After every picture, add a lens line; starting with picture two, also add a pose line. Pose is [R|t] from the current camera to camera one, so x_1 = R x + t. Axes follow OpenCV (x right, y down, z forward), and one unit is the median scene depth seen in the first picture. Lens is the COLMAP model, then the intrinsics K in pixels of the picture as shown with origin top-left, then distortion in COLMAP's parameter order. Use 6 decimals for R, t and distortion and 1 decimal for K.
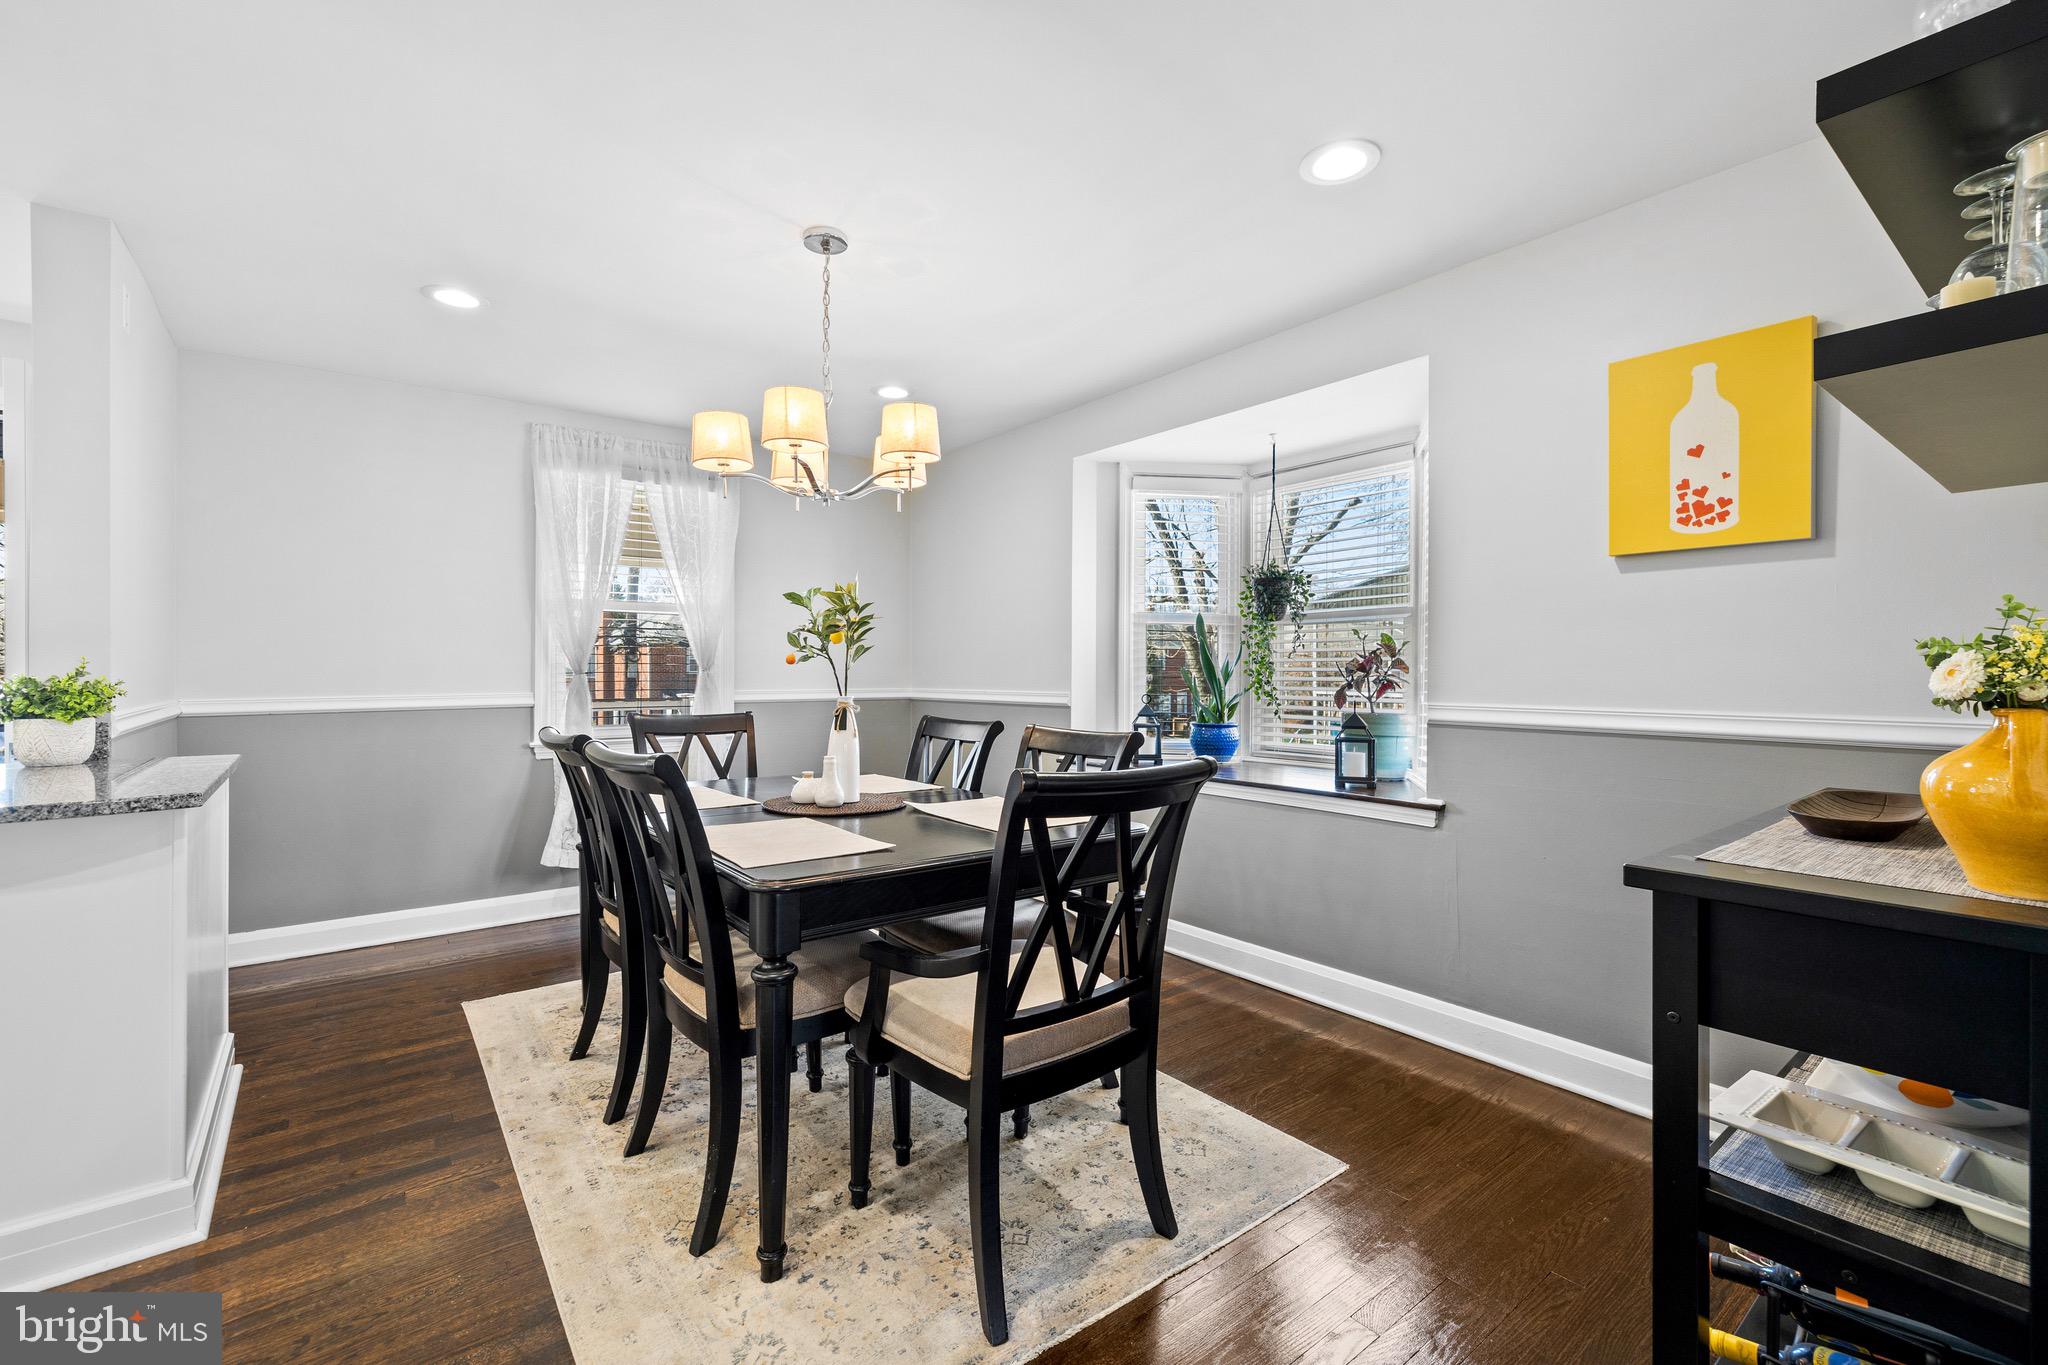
lens RADIAL K [[879.5, 0, 1024.0], [0, 879.5, 682.5], [0, 0, 1]] dist [-0.000461, 0.000006]
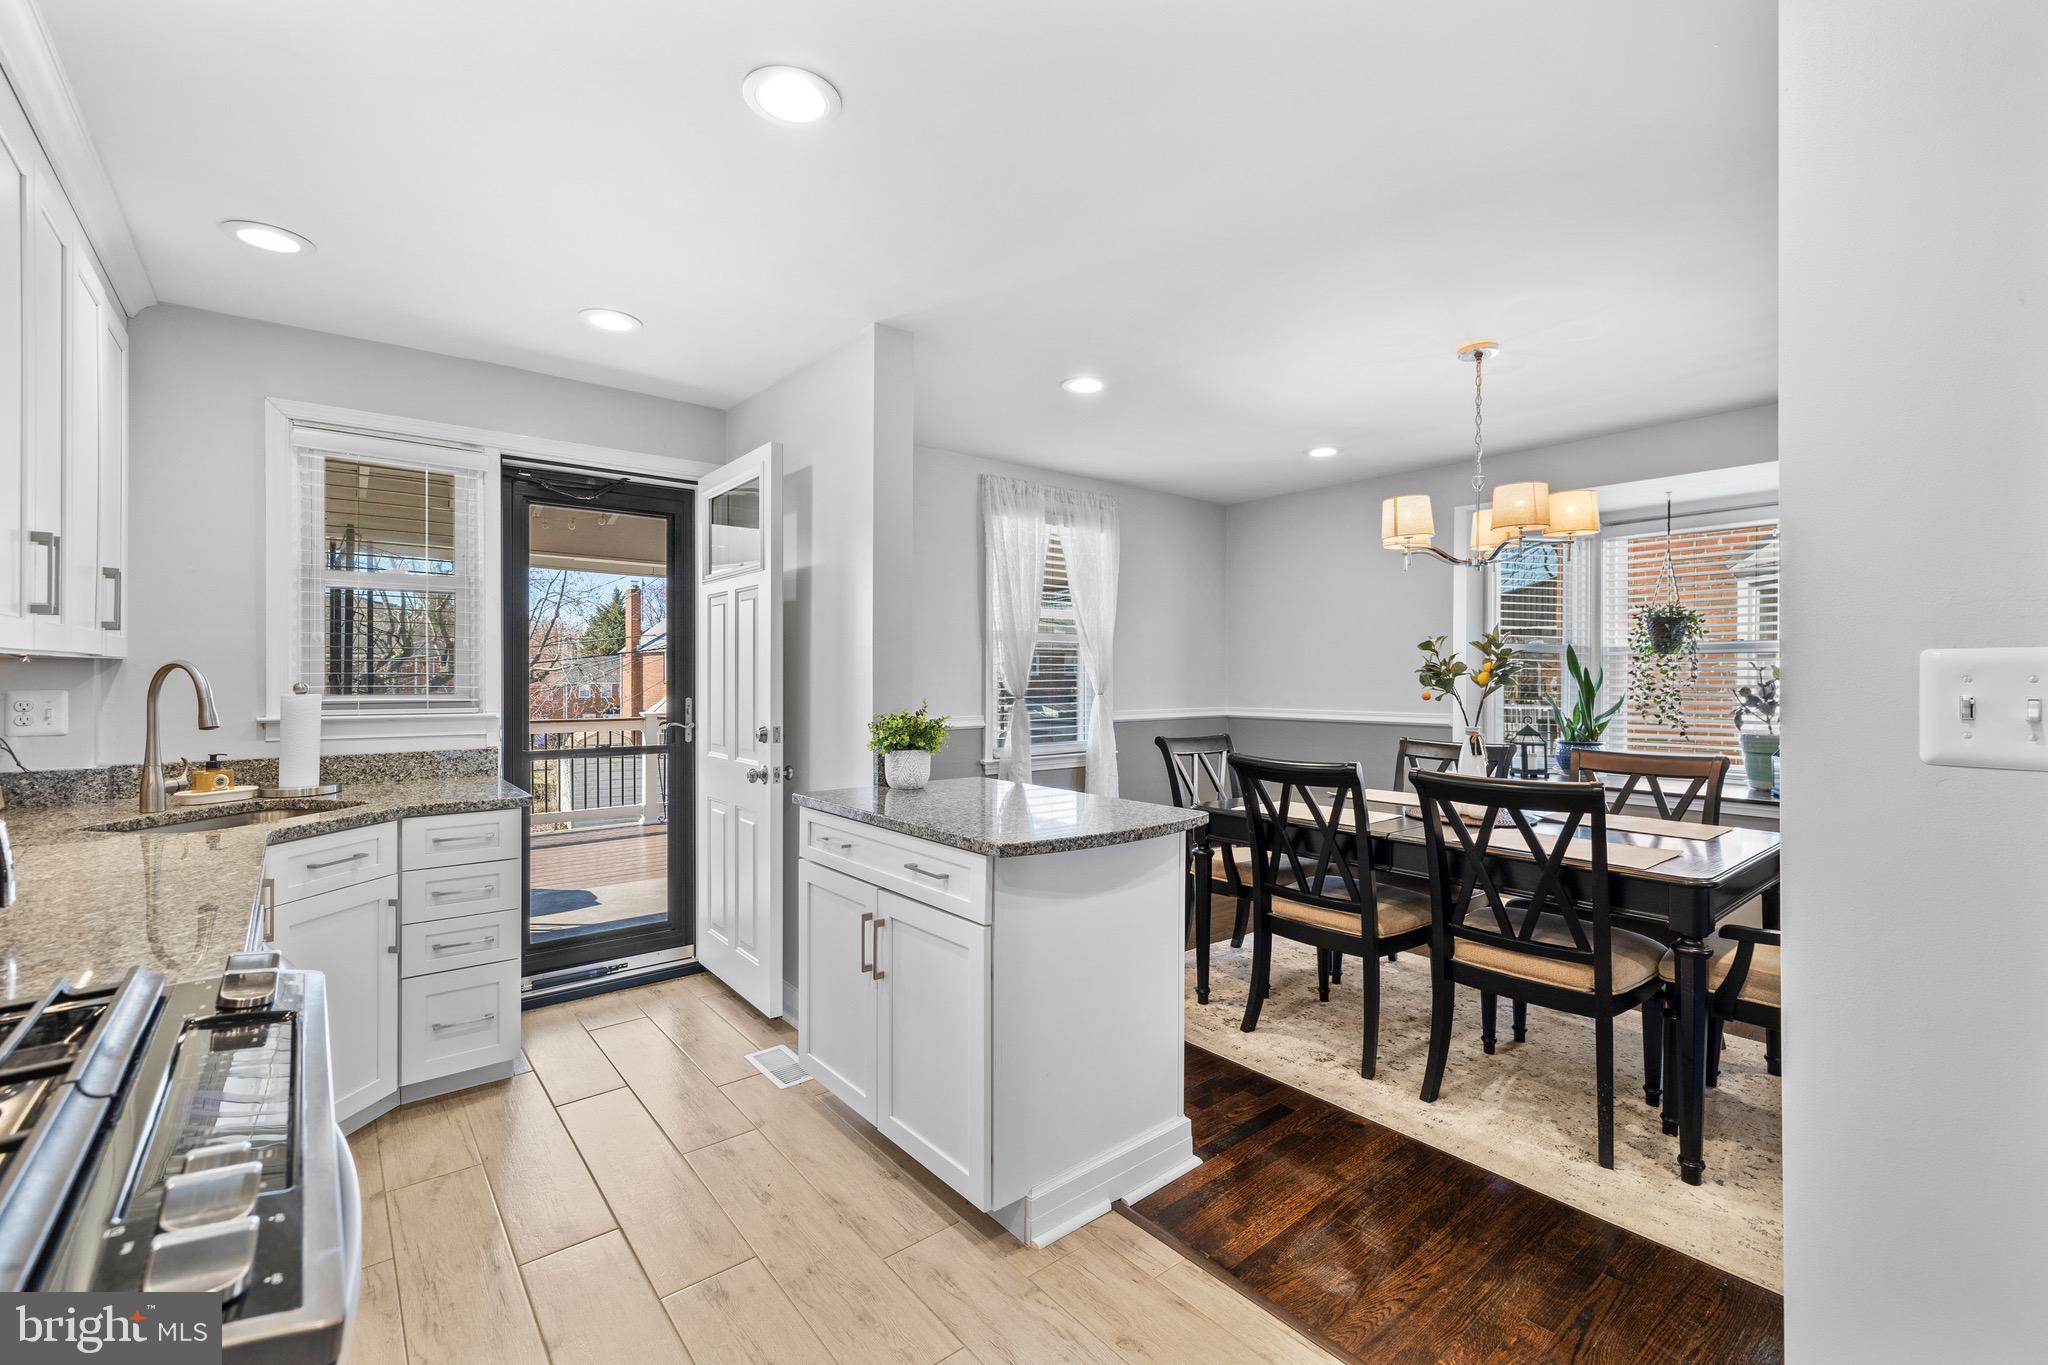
lens RADIAL K [[879.5, 0, 1024.0], [0, 879.5, 682.5], [0, 0, 1]] dist [-0.000461, 0.000006]
pose [[0.999706, -0.000780, 0.024235, -0.882467], [0.000845, 0.999996, -0.002654, -0.044721], [-0.024233, 0.002673, 0.999703, -0.196003]]
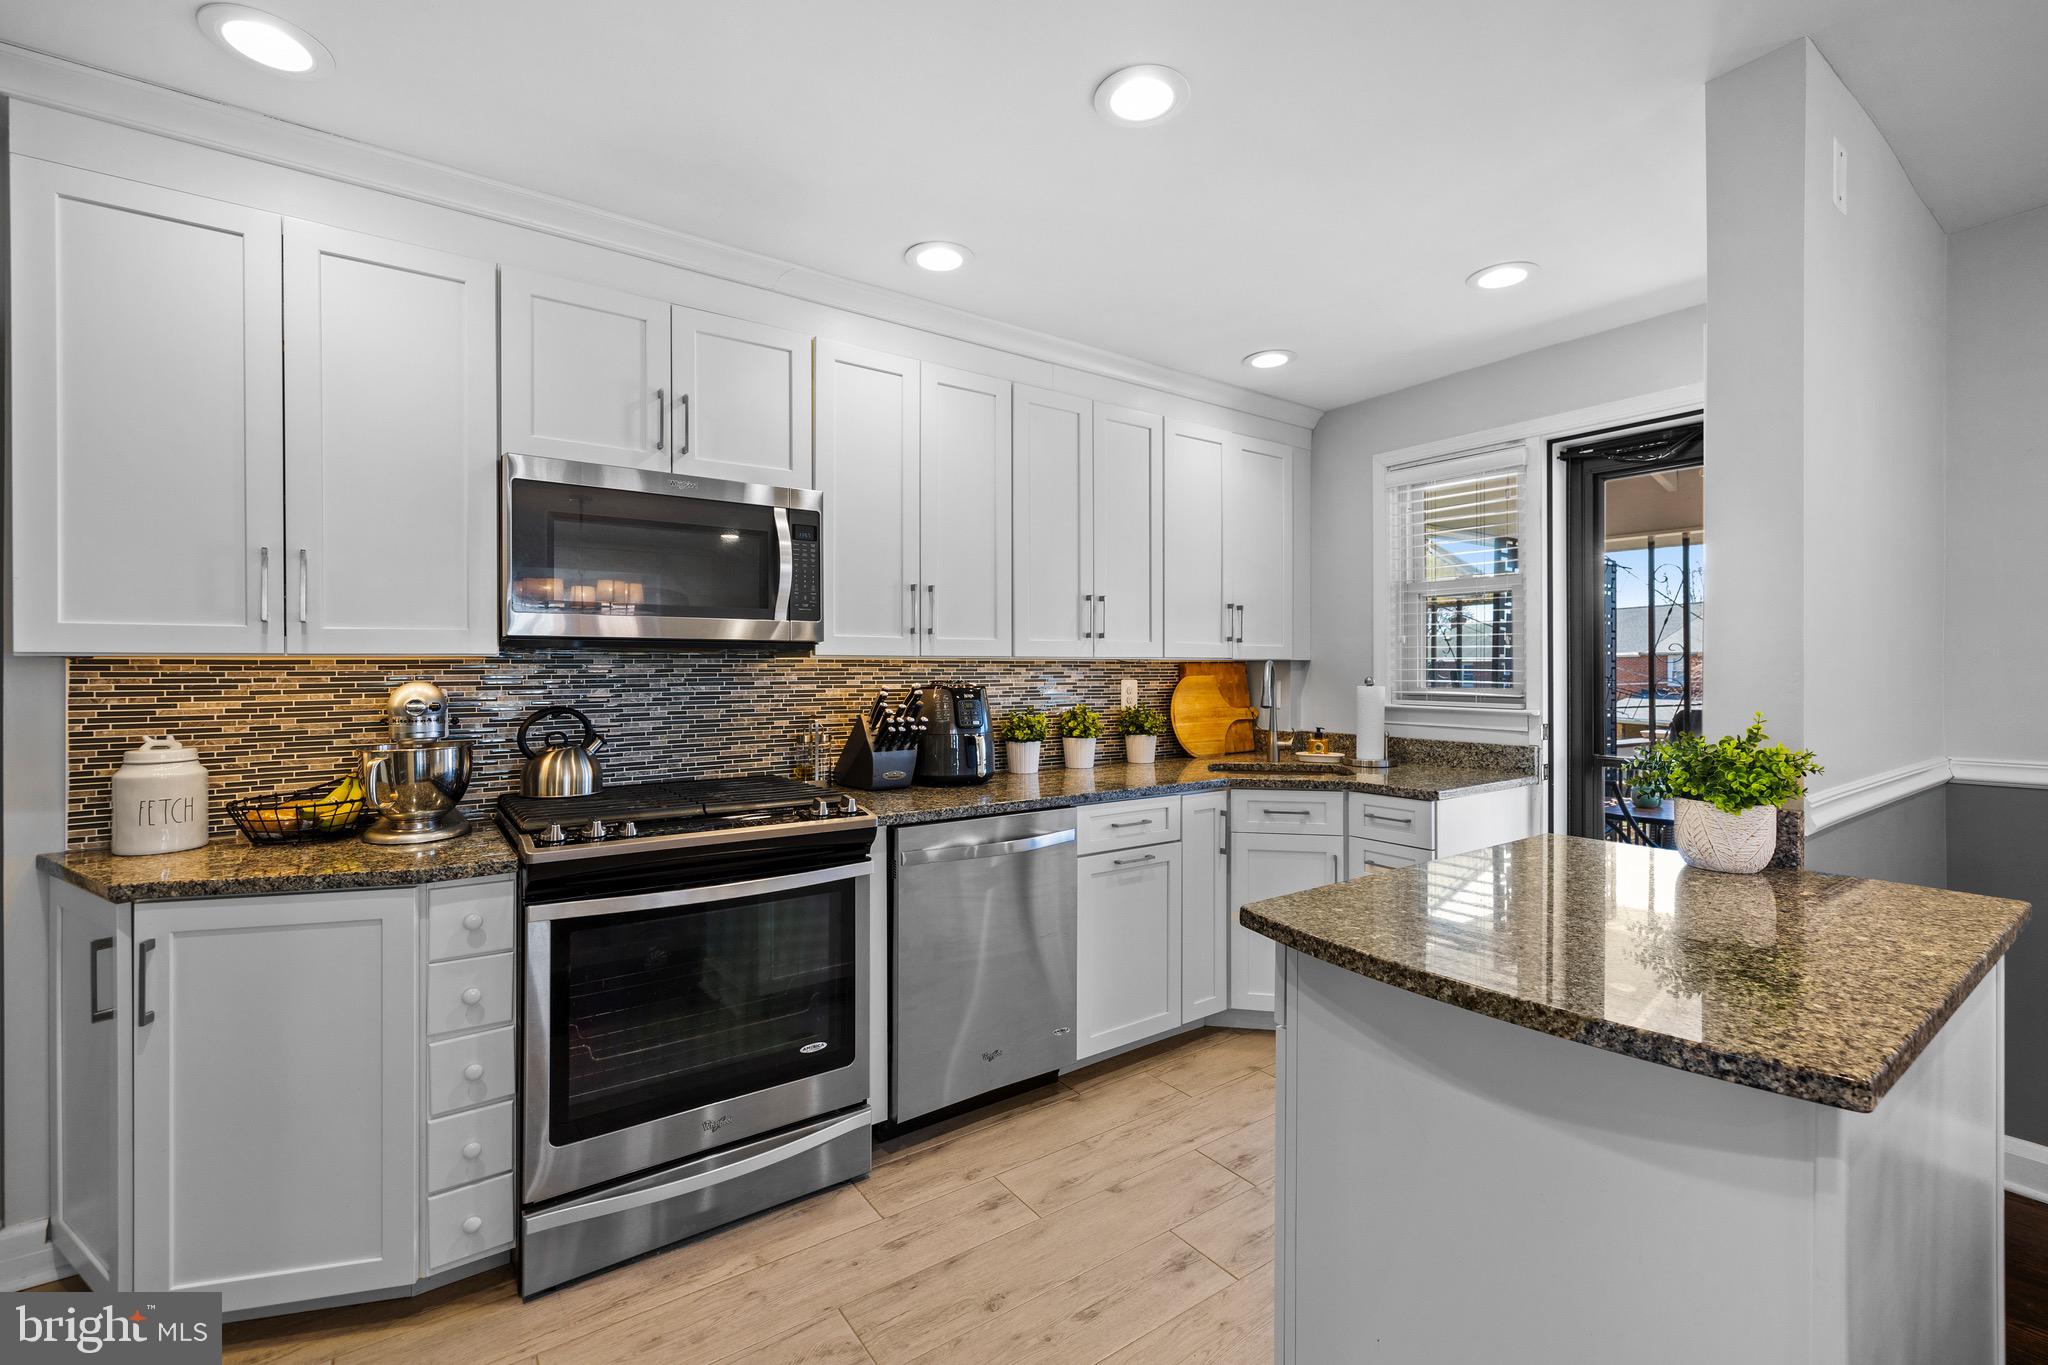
lens RADIAL K [[870.9, 0, 1032.5], [0, 870.9, 668.8], [0, 0, 1]] dist [0.000294, -0.000009]
pose [[-0.040632, -0.005696, -0.999158, -0.358963], [-0.013732, 0.999892, -0.005141, -0.047210], [0.999080, 0.013512, -0.040705, 0.439971]]
